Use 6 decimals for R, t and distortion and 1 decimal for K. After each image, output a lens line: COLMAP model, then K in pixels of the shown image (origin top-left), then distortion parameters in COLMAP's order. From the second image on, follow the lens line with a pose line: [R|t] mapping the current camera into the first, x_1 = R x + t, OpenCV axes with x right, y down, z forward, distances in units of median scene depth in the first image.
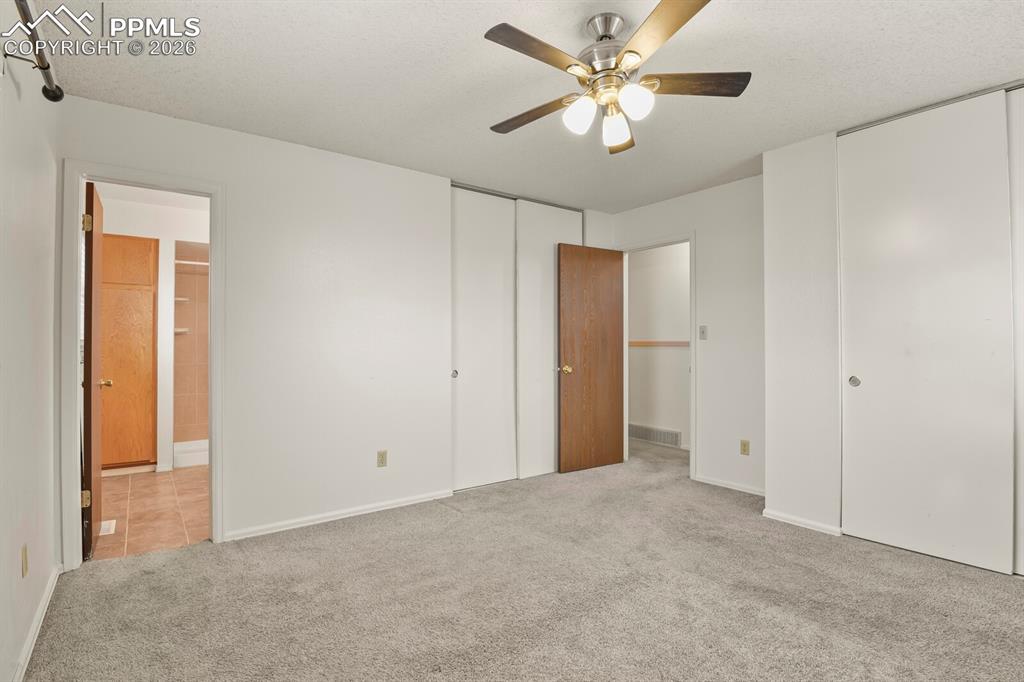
lens RADIAL K [[499.0, 0, 512.0], [0, 499.0, 341.0], [0, 0, 1]] dist [-0.024374, -0.002455]
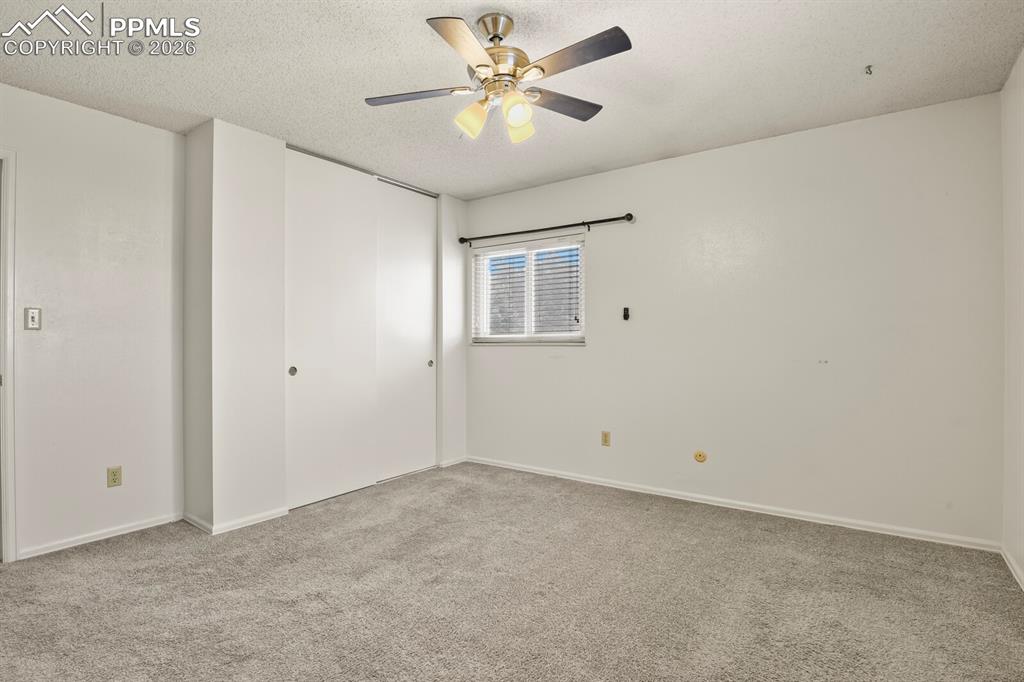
lens RADIAL K [[499.0, 0, 512.0], [0, 499.0, 341.0], [0, 0, 1]] dist [-0.024374, -0.002455]
pose [[-0.292288, 0.001748, 0.956329, -0.362343], [-0.005658, 0.999978, -0.003557, 0.009624], [-0.956314, -0.006450, -0.292272, 0.574961]]
